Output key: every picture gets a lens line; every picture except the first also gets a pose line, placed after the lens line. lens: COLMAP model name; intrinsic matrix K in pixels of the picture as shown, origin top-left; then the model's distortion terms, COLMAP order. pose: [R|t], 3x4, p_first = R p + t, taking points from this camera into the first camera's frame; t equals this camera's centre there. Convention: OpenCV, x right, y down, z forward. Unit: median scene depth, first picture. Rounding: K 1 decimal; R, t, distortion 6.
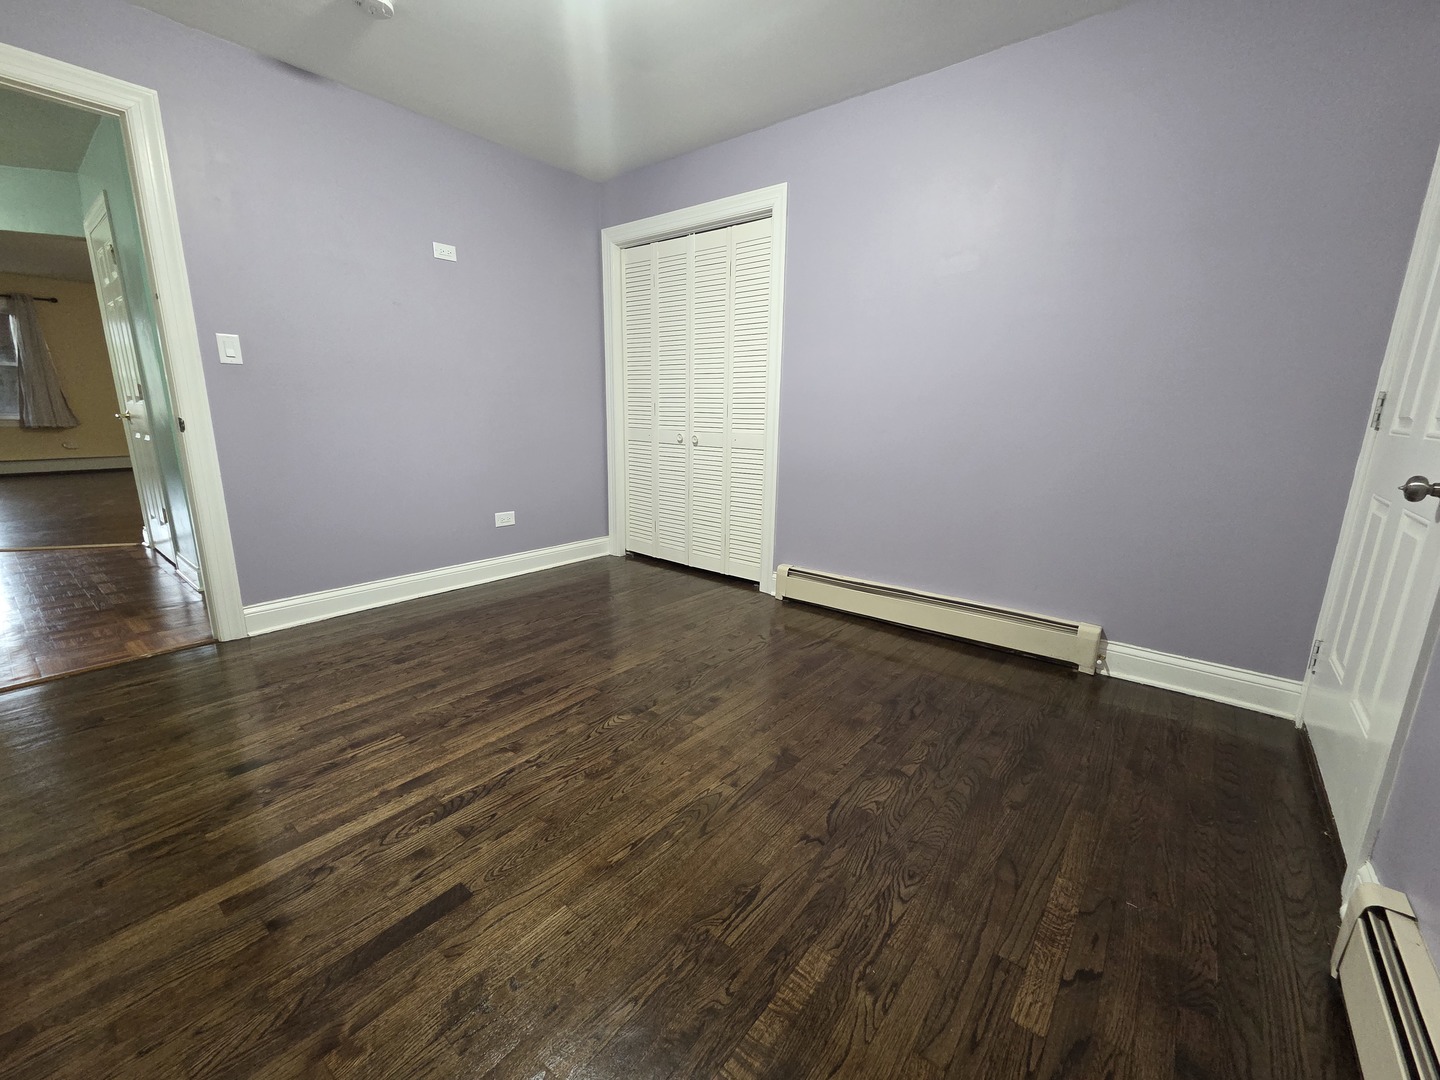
lens RADIAL K [[588.2, 0, 723.5], [0, 588.2, 546.7], [0, 0, 1]] dist [0.004879, 0.000281]
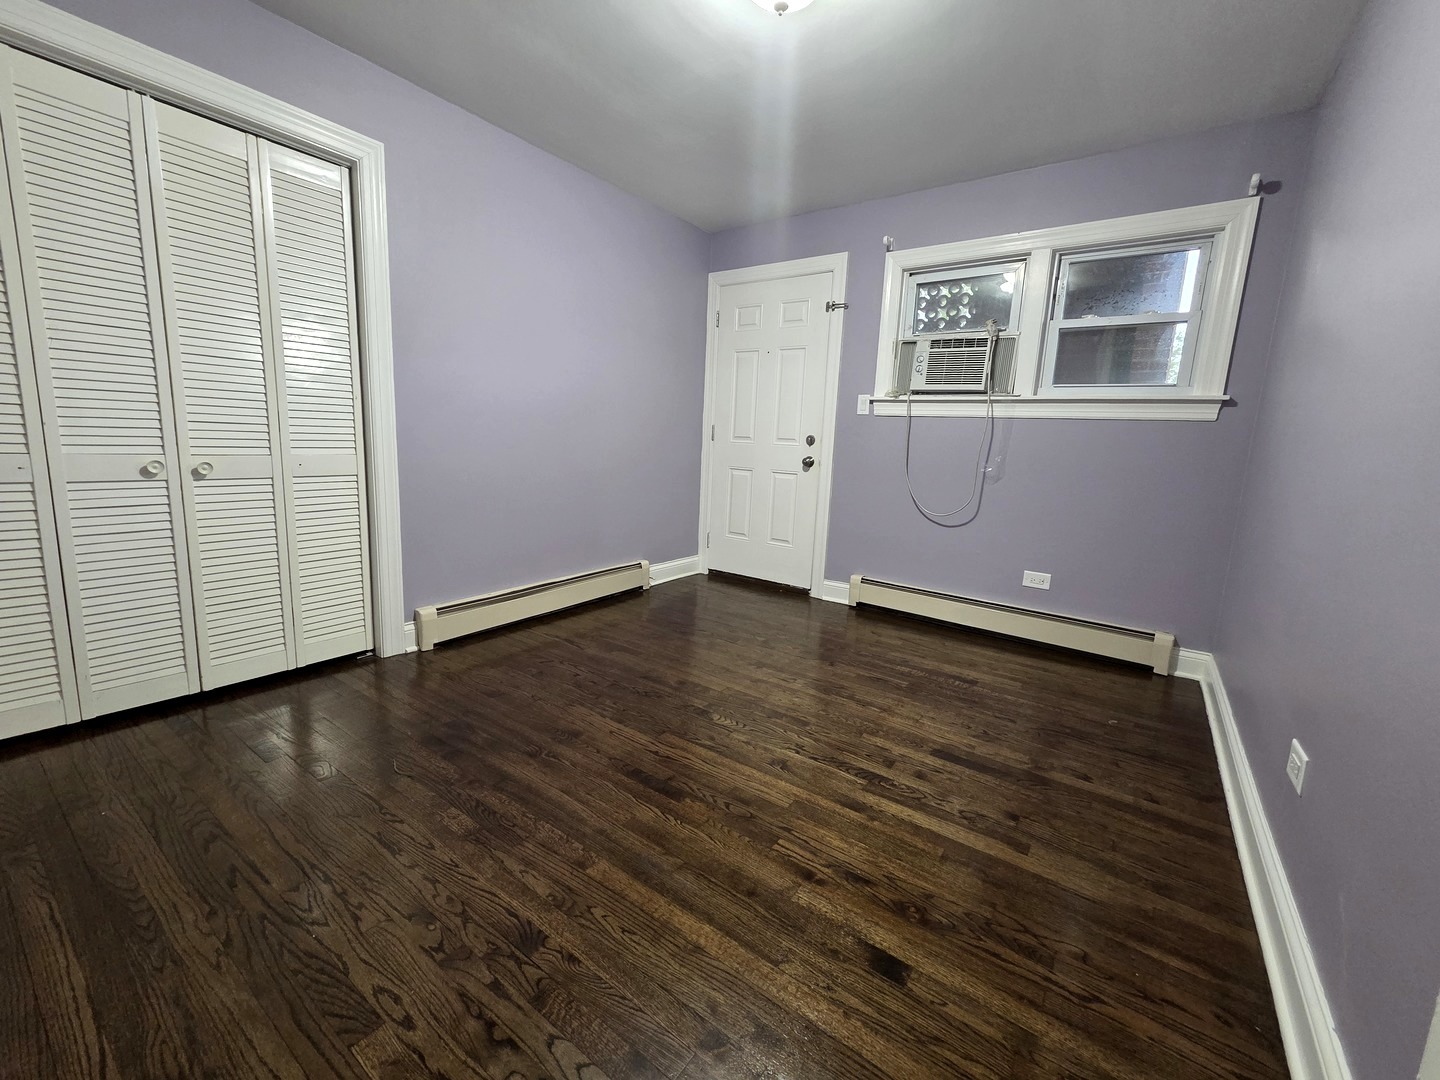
lens RADIAL K [[588.2, 0, 730.9], [0, 588.2, 544.9], [0, 0, 1]] dist [0.004879, 0.000281]
pose [[-0.065866, -0.194870, 0.978615, -1.321345], [0.186927, 0.960972, 0.203938, -0.262964], [-0.980163, 0.196362, -0.026869, 1.059518]]
